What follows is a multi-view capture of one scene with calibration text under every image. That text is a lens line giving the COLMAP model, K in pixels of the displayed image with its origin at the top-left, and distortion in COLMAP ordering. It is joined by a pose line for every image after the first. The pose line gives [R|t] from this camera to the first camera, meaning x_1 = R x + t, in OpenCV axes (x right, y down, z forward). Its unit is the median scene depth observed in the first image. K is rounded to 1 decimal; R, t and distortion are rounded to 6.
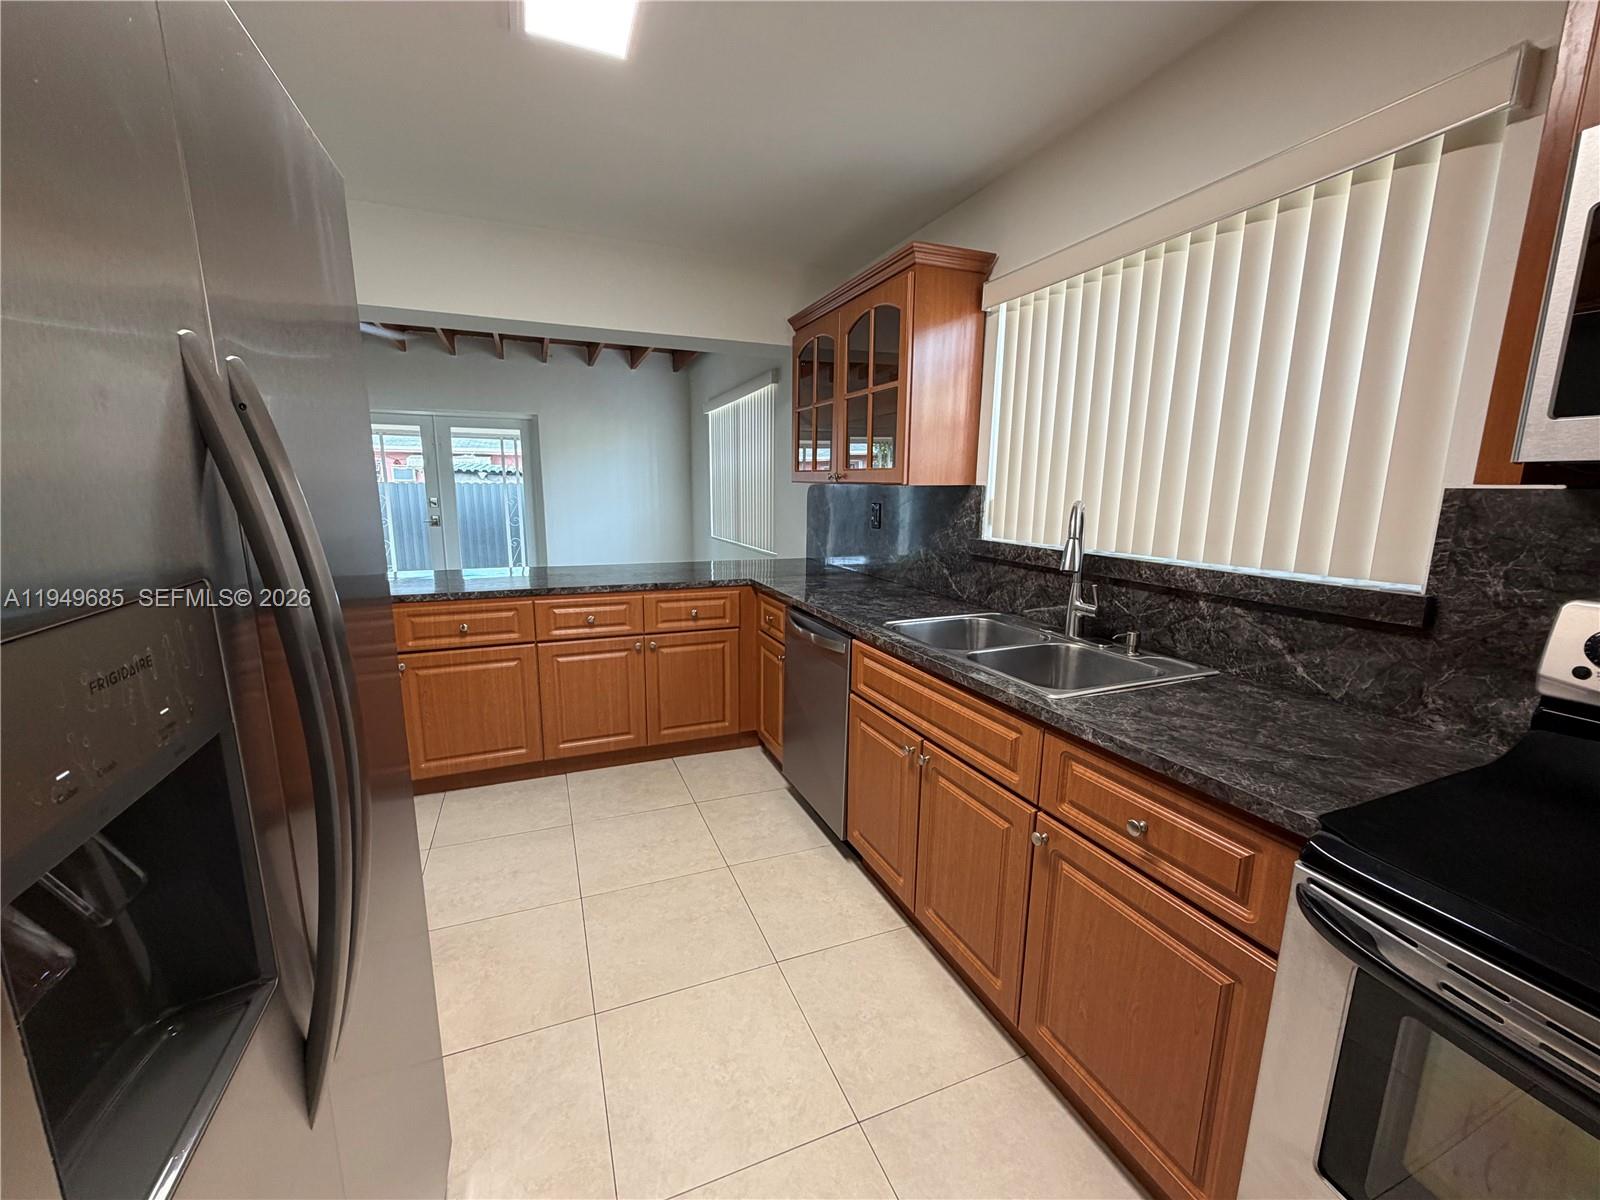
lens RADIAL K [[638.5, 0, 791.0], [0, 638.5, 602.9], [0, 0, 1]] dist [0.001349, 0.000103]
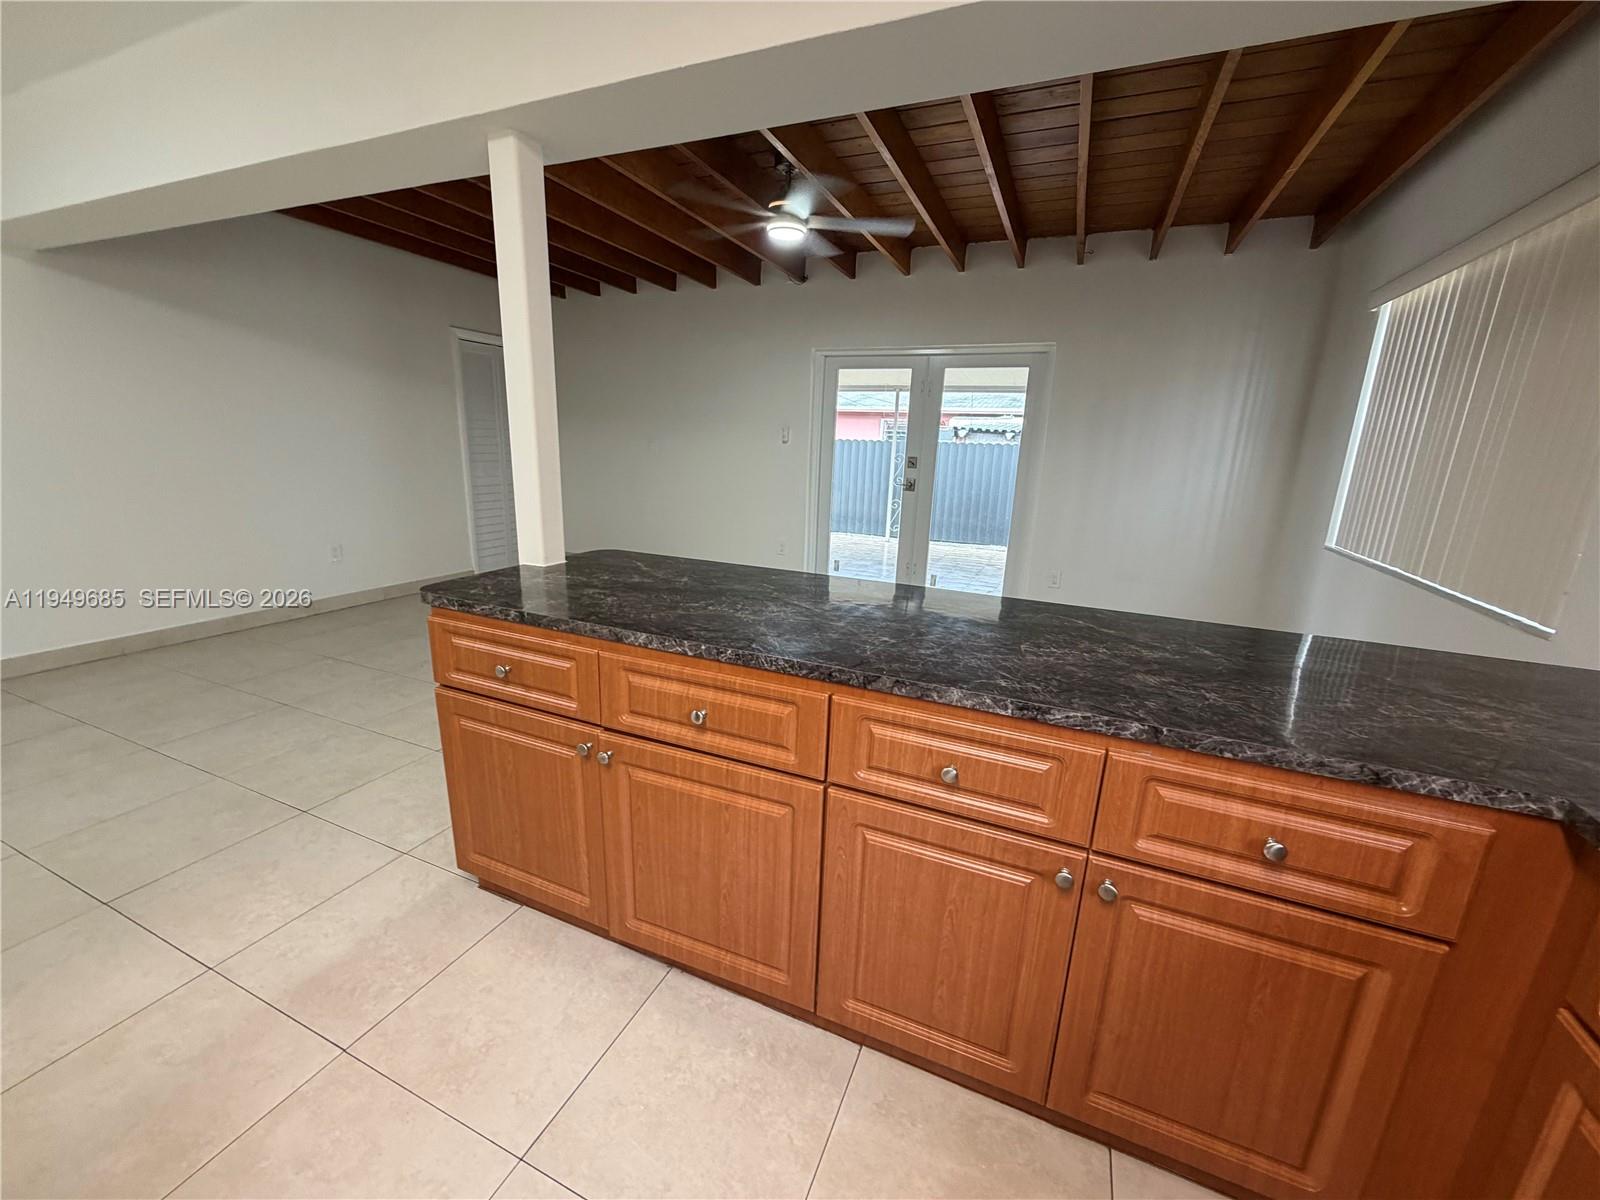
lens RADIAL K [[638.5, 0, 797.1], [0, 638.5, 603.8], [0, 0, 1]] dist [0.001349, 0.000103]
pose [[0.705273, 0.191460, -0.682593, -0.127039], [-0.154439, 0.981210, 0.115648, -0.101325], [0.691910, 0.023856, 0.721590, 0.621562]]
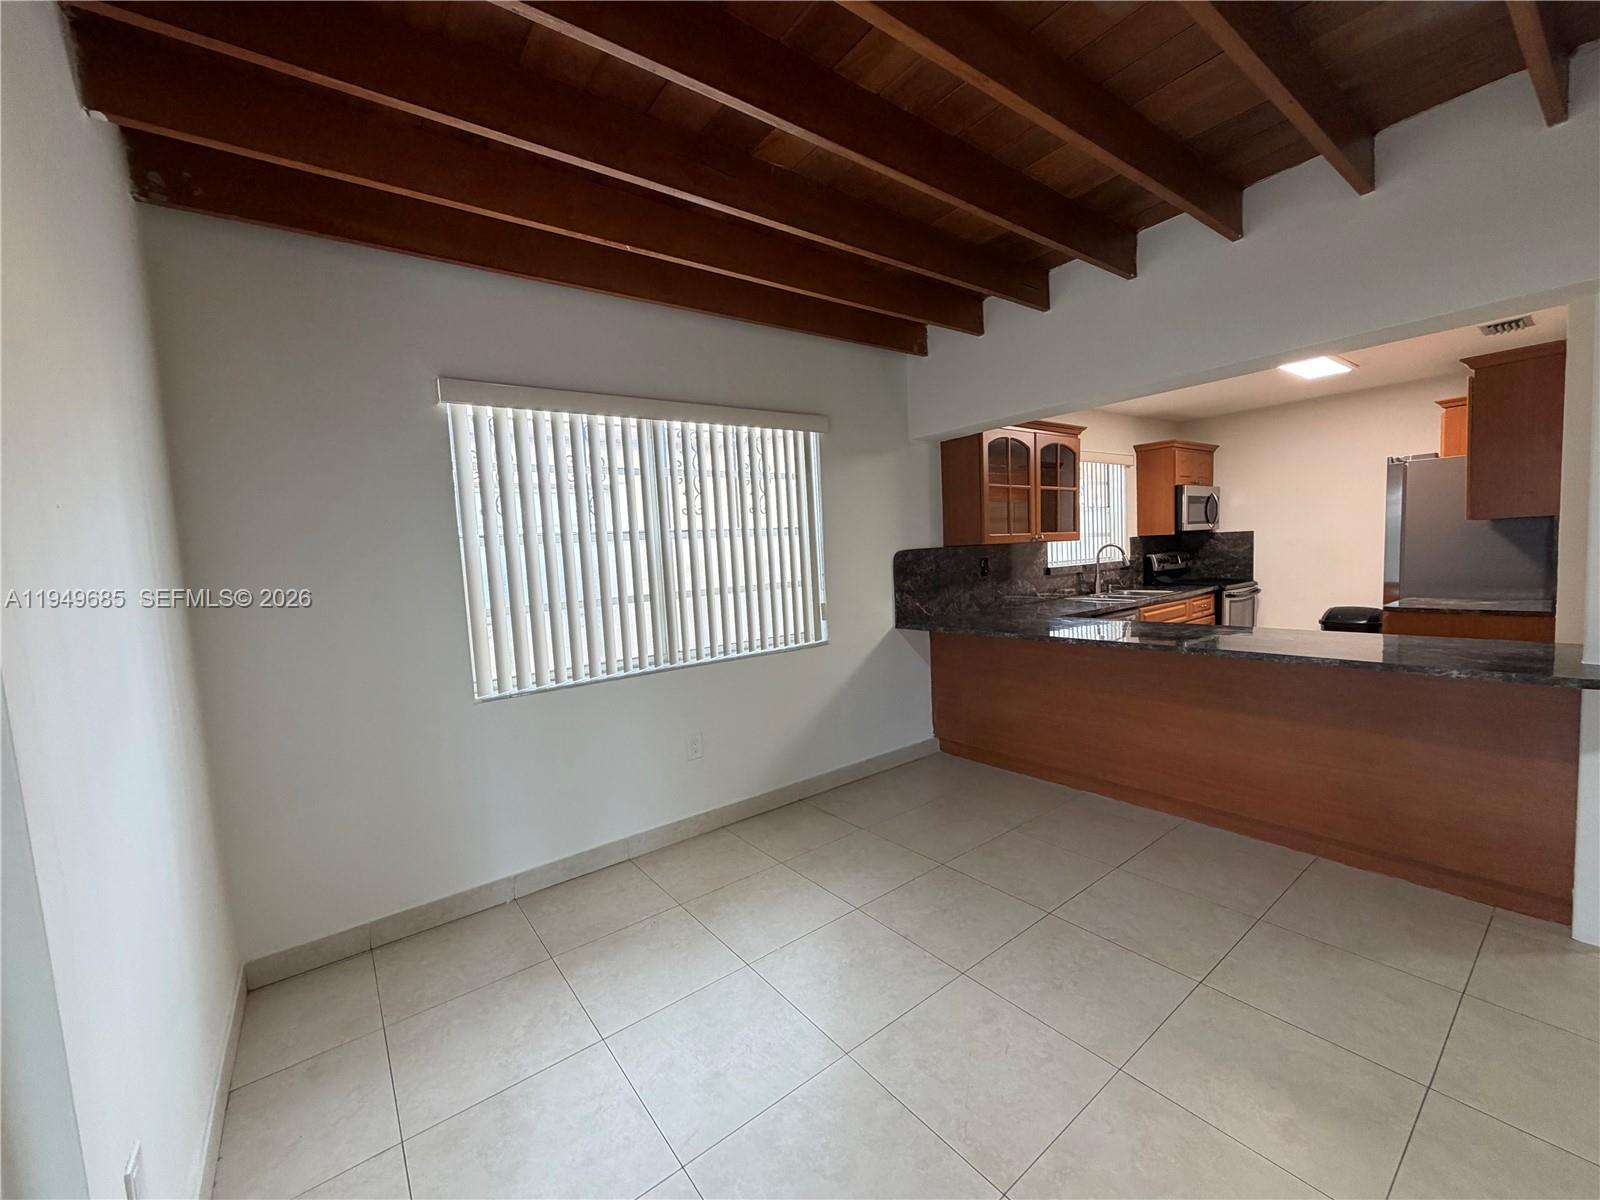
lens RADIAL K [[638.5, 0, 794.6], [0, 638.5, 600.3], [0, 0, 1]] dist [0.001349, 0.000103]
pose [[-0.265676, -0.067385, 0.961705, -1.183786], [0.221923, 0.966490, 0.129027, -0.360720], [-0.938172, 0.247704, -0.241818, 1.859669]]
